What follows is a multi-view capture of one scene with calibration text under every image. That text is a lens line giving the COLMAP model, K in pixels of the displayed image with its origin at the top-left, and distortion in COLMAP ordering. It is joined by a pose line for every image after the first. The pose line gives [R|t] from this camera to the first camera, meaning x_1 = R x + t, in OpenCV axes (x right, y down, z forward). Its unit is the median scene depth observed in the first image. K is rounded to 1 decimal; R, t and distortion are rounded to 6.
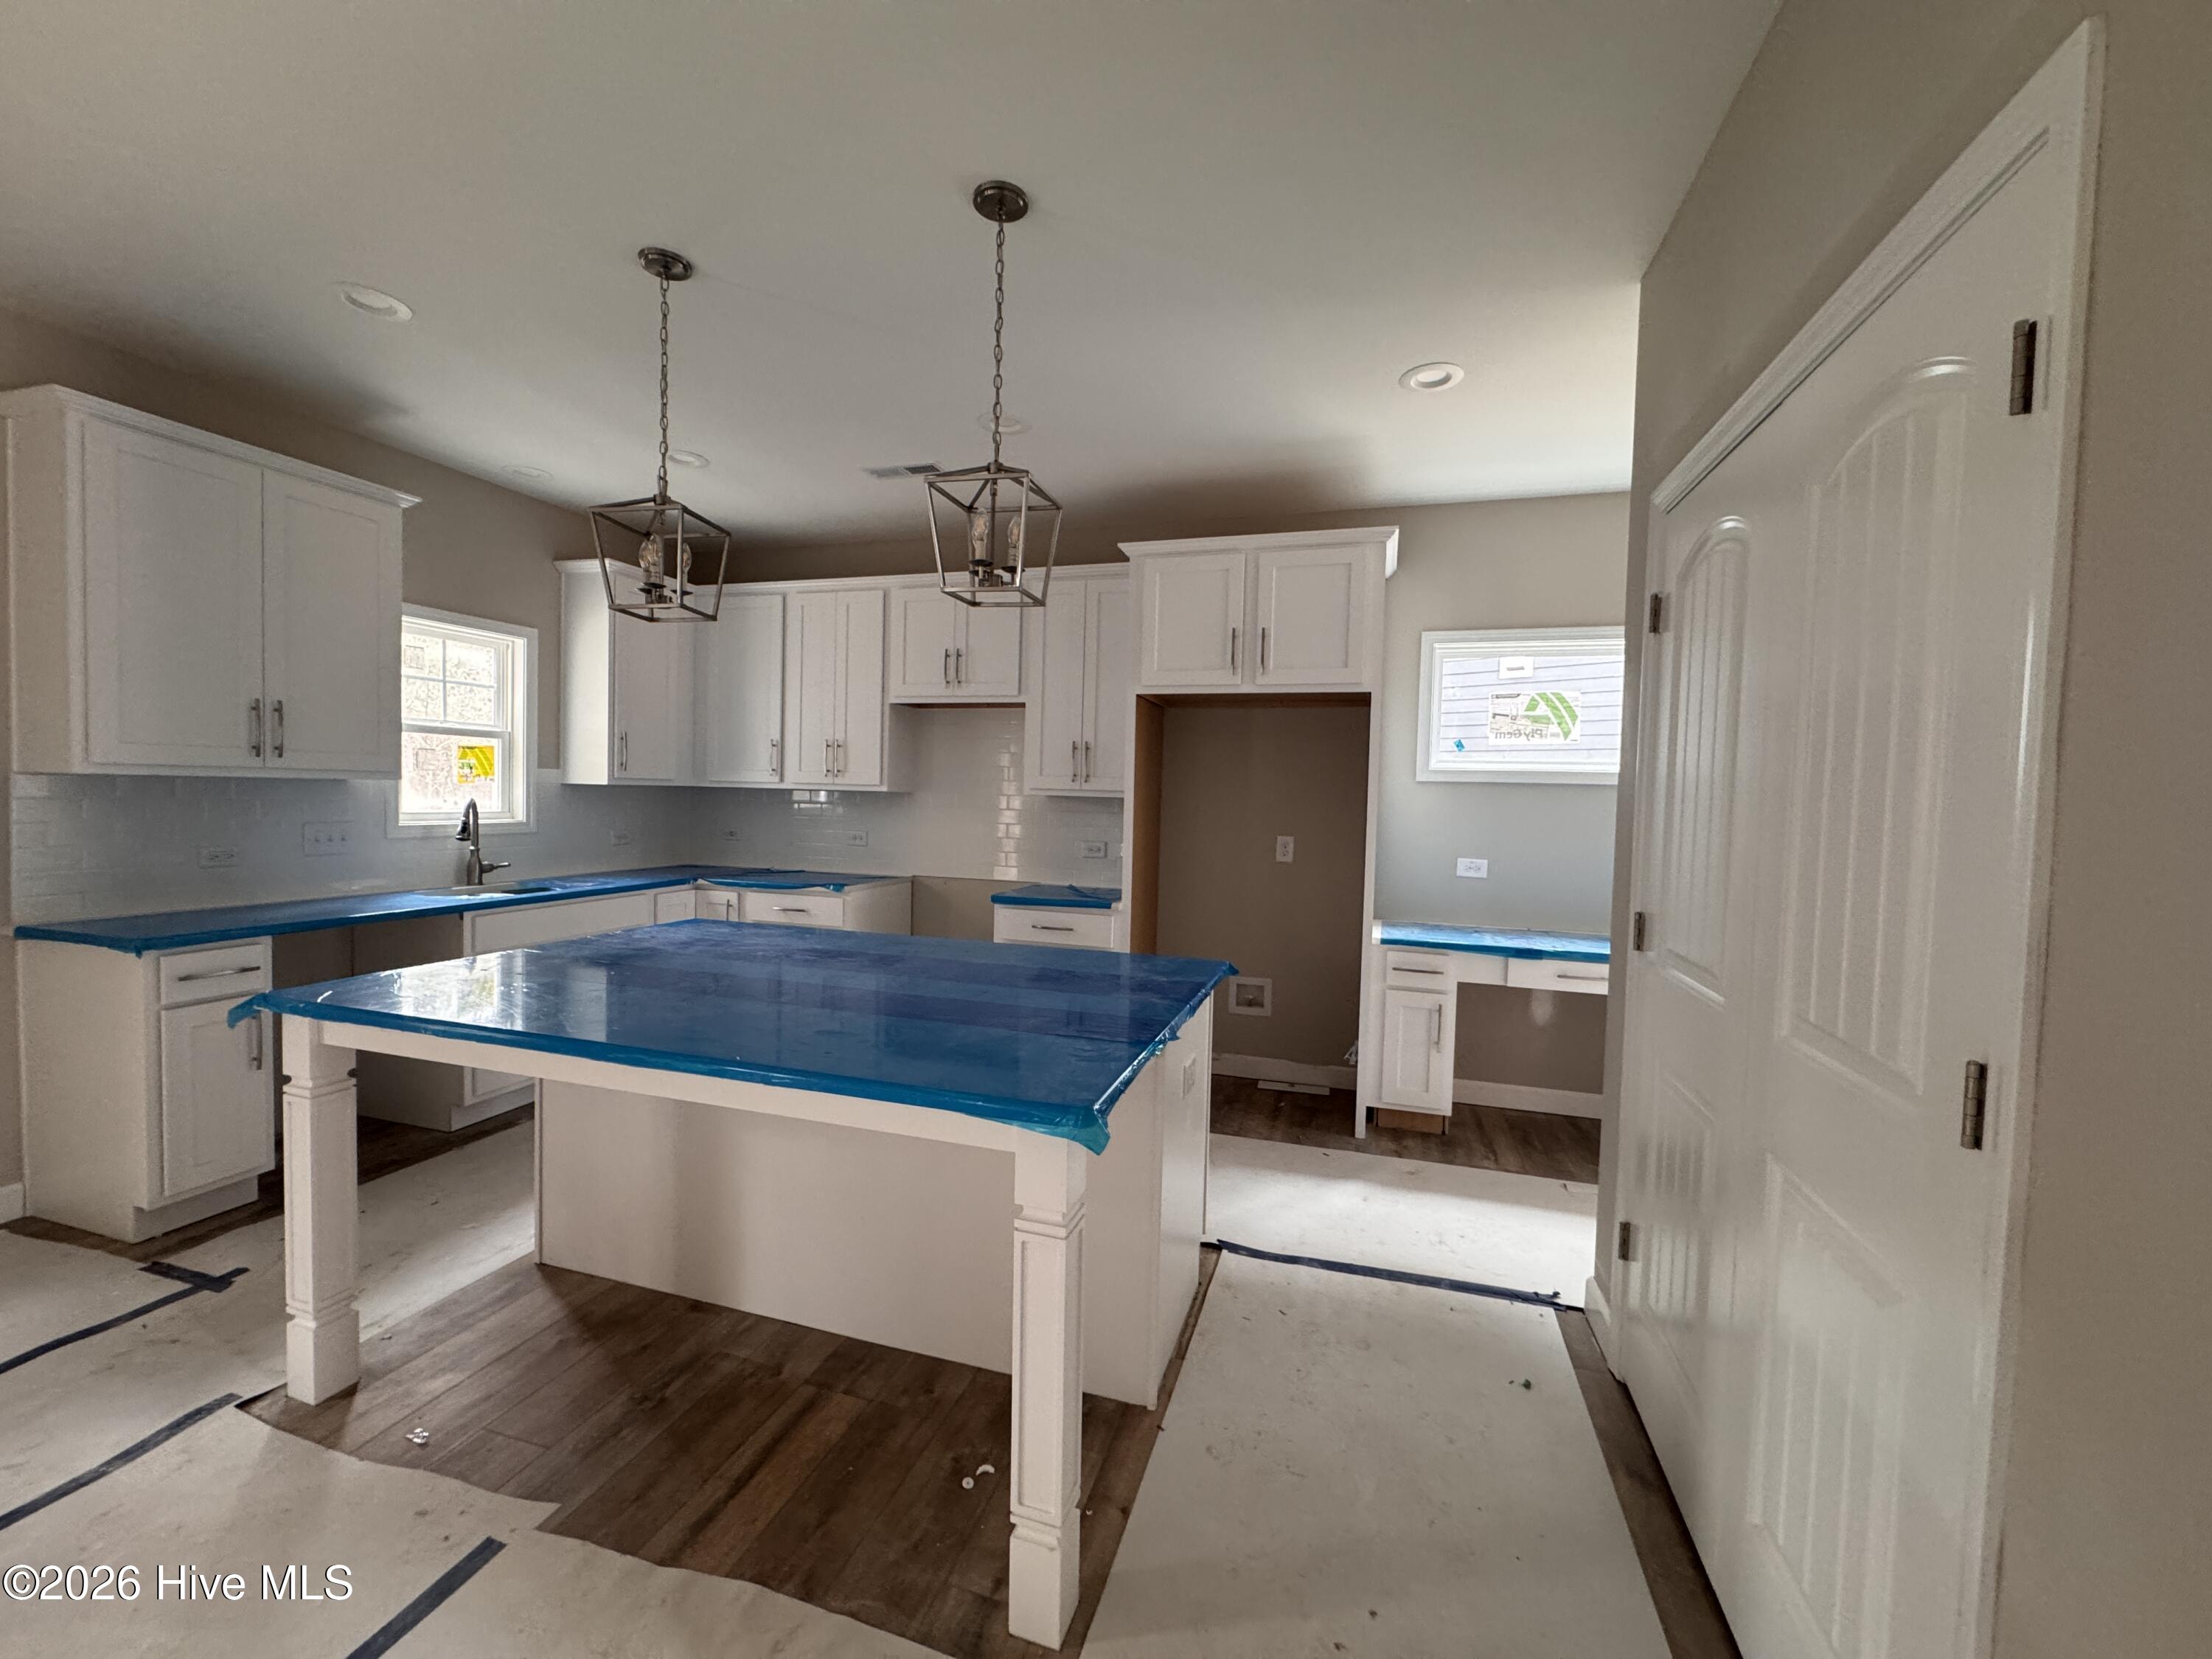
lens RADIAL K [[882.6, 0, 1106.0], [0, 882.6, 826.8], [0, 0, 1]] dist [-0.000068, -0.000226]
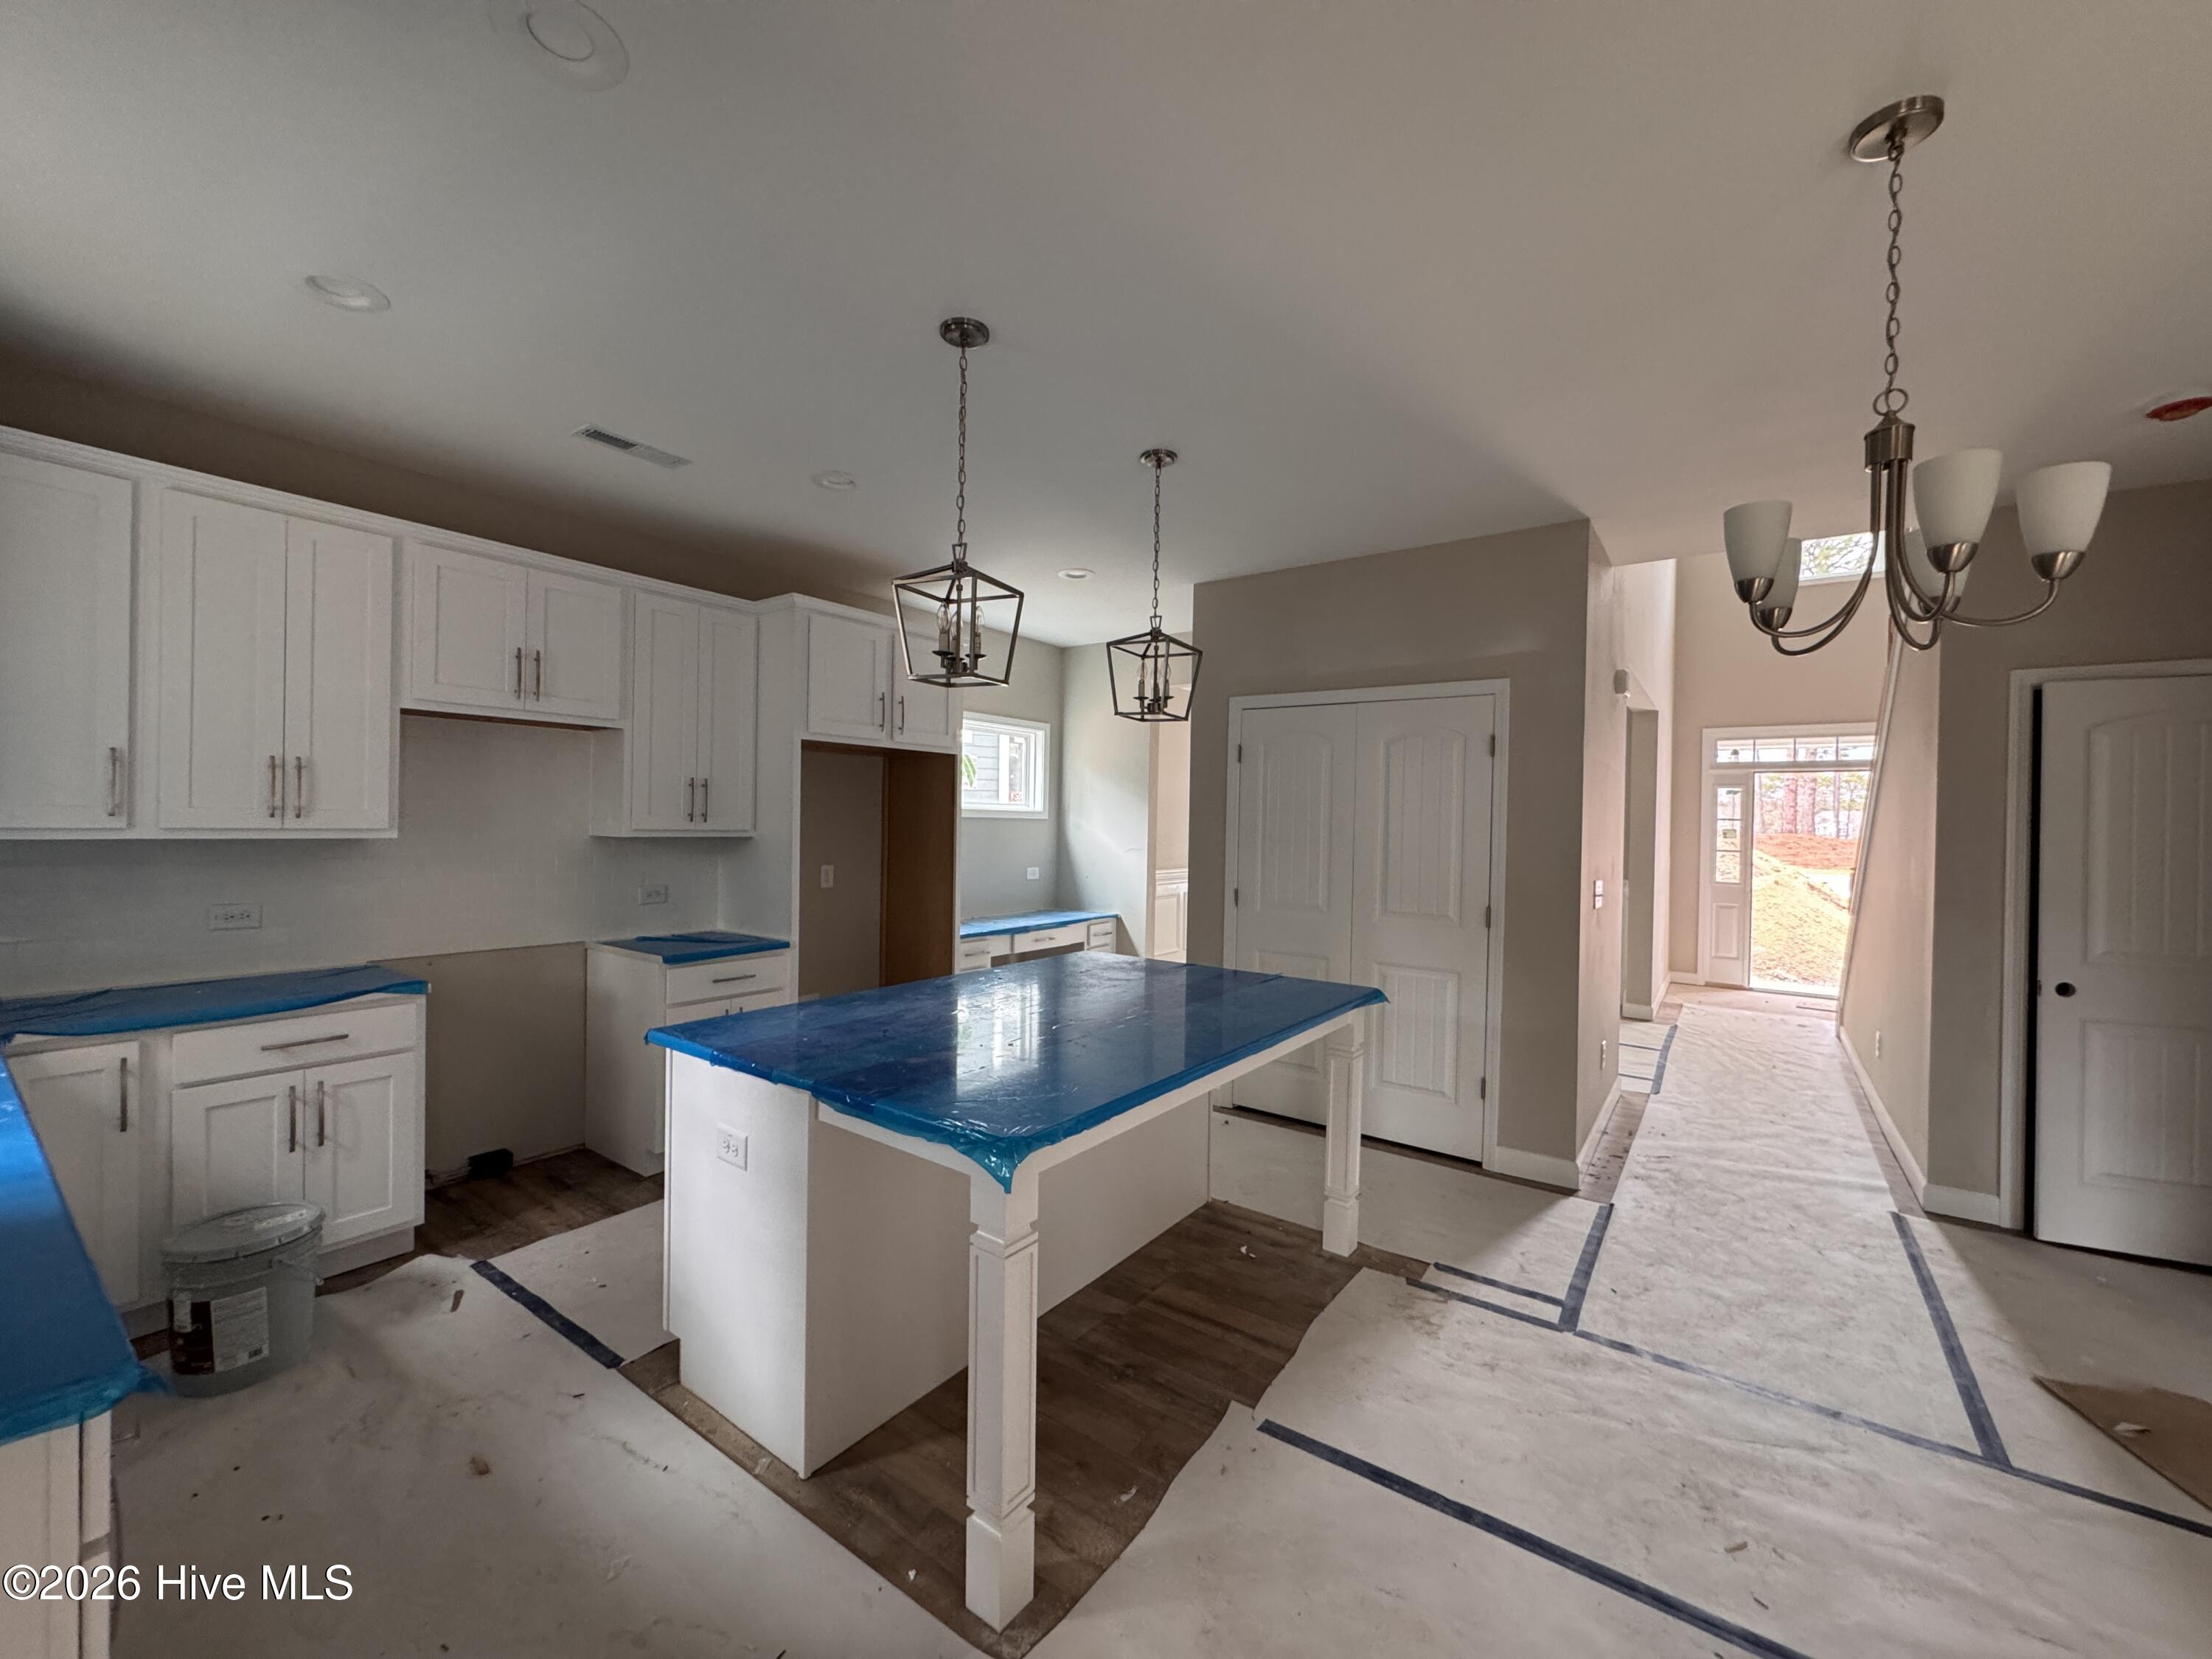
lens RADIAL K [[882.6, 0, 1106.0], [0, 882.6, 826.8], [0, 0, 1]] dist [-0.000068, -0.000226]
pose [[0.330199, -0.028688, 0.943475, -0.878008], [0.024260, 0.999466, 0.021900, -0.063384], [-0.943599, 0.015657, 0.330719, 0.329056]]
